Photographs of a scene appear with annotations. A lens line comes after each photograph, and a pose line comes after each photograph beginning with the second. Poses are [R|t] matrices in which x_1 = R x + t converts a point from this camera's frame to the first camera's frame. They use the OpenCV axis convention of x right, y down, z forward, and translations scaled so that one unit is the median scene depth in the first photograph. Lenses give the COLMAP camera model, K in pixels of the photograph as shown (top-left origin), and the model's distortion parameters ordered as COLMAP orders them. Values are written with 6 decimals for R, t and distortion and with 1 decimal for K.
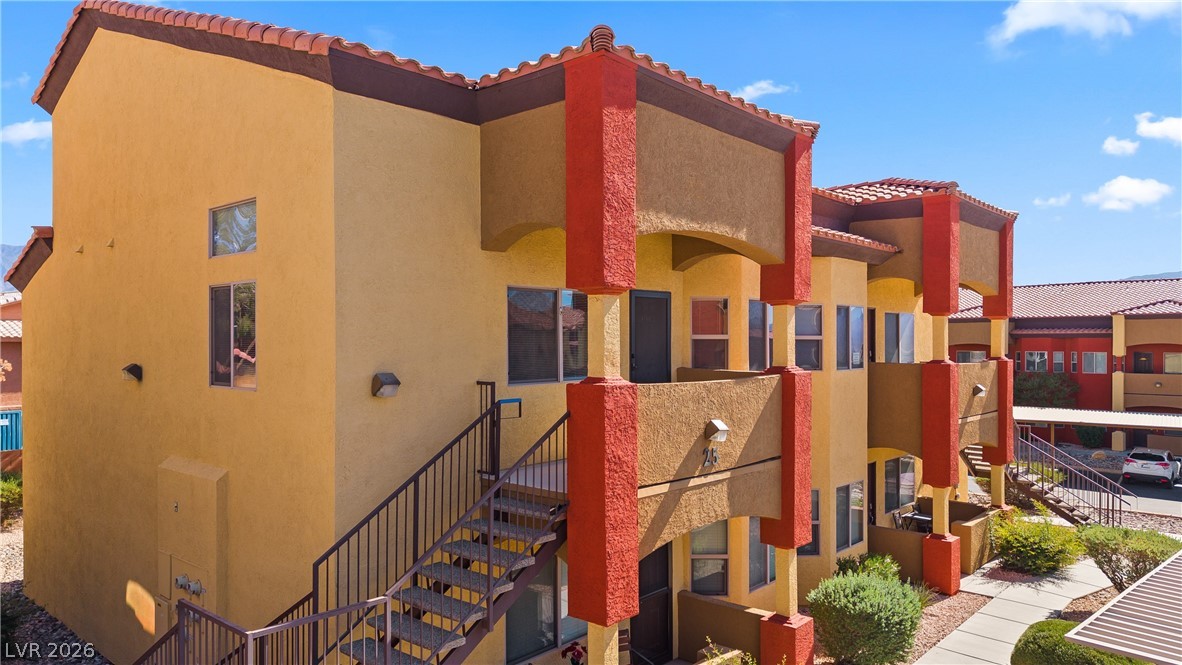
lens RADIAL K [[790.5, 0, 590.2], [0, 790.5, 339.3], [0, 0, 1]] dist [-0.002397, -0.001909]
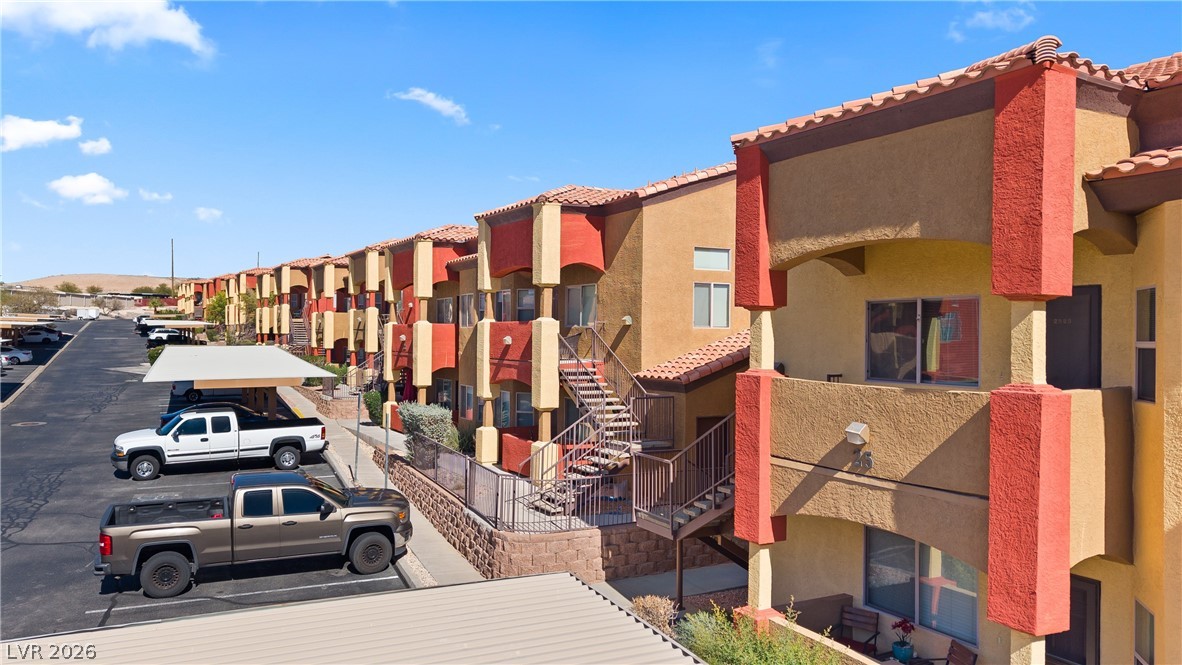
lens RADIAL K [[790.5, 0, 590.2], [0, 790.5, 339.3], [0, 0, 1]] dist [-0.002397, -0.001909]
pose [[-0.311878, 0.004671, -0.950111, 1.062877], [-0.002473, 0.999981, 0.005727, -0.010441], [0.950119, 0.004136, -0.311861, 0.841705]]
